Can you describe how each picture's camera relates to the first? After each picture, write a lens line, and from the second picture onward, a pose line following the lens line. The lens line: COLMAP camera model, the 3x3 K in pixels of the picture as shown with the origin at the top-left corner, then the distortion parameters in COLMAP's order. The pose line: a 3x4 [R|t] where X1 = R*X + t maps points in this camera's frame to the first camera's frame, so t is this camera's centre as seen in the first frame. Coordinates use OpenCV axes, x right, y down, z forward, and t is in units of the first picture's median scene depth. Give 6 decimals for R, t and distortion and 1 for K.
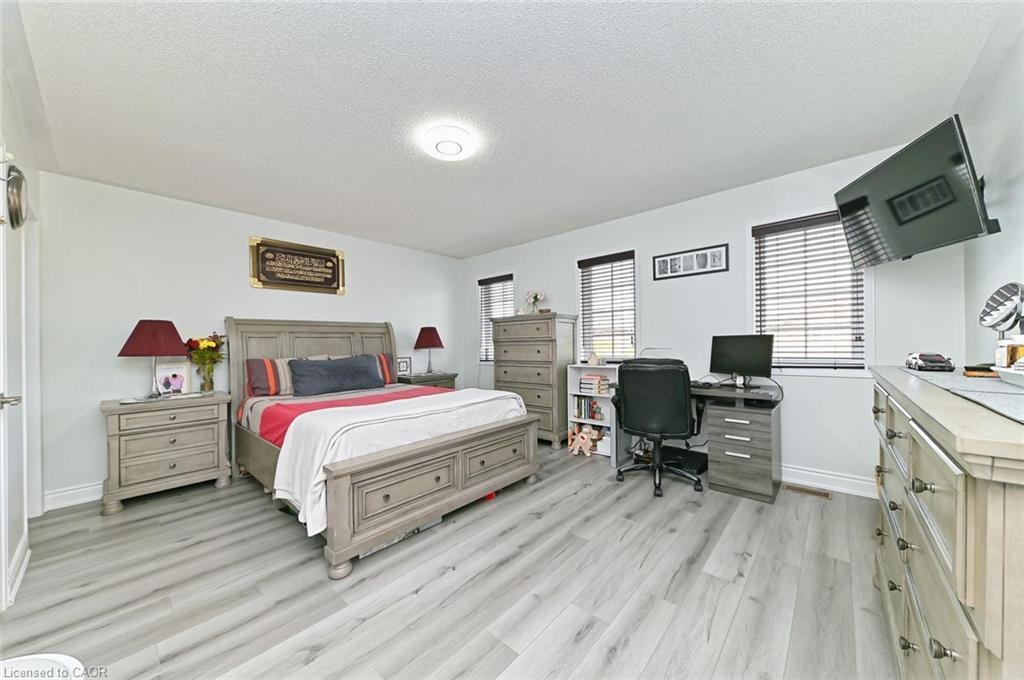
lens RADIAL K [[366.2, 0, 511.9], [0, 366.2, 342.4], [0, 0, 1]] dist [0.001697, 0.000076]
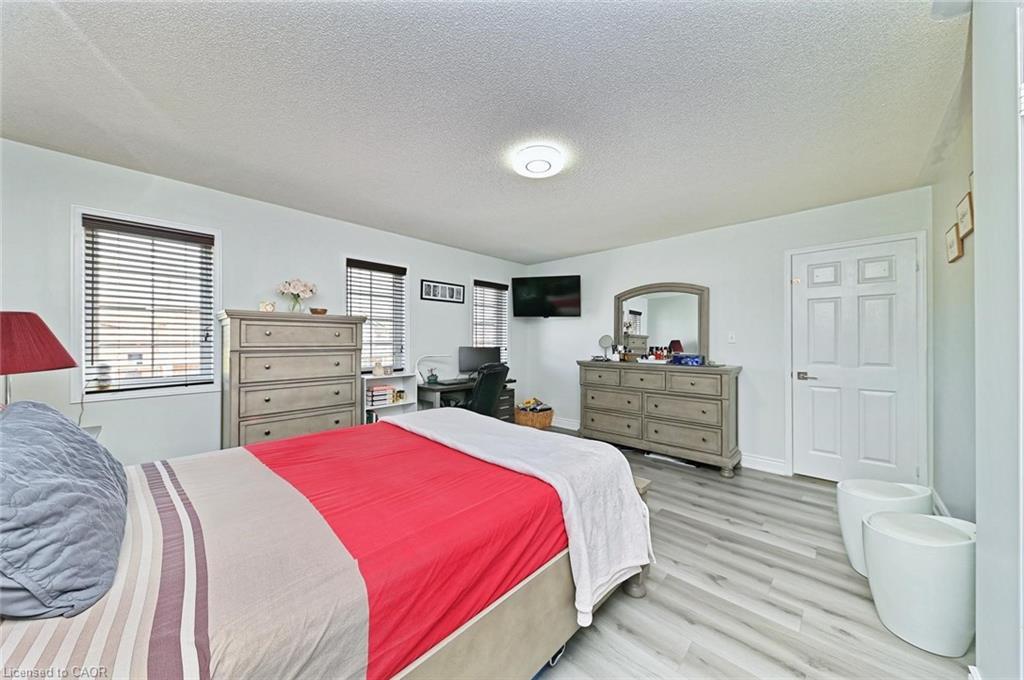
lens RADIAL K [[357.2, 0, 511.2], [0, 357.2, 354.8], [0, 0, 1]] dist [-0.000102, -0.000002]
pose [[0.022350, 0.001222, 0.999749, -0.668959], [0.016030, 0.999870, -0.001581, 0.012965], [-0.999622, 0.016061, 0.022327, 0.613975]]
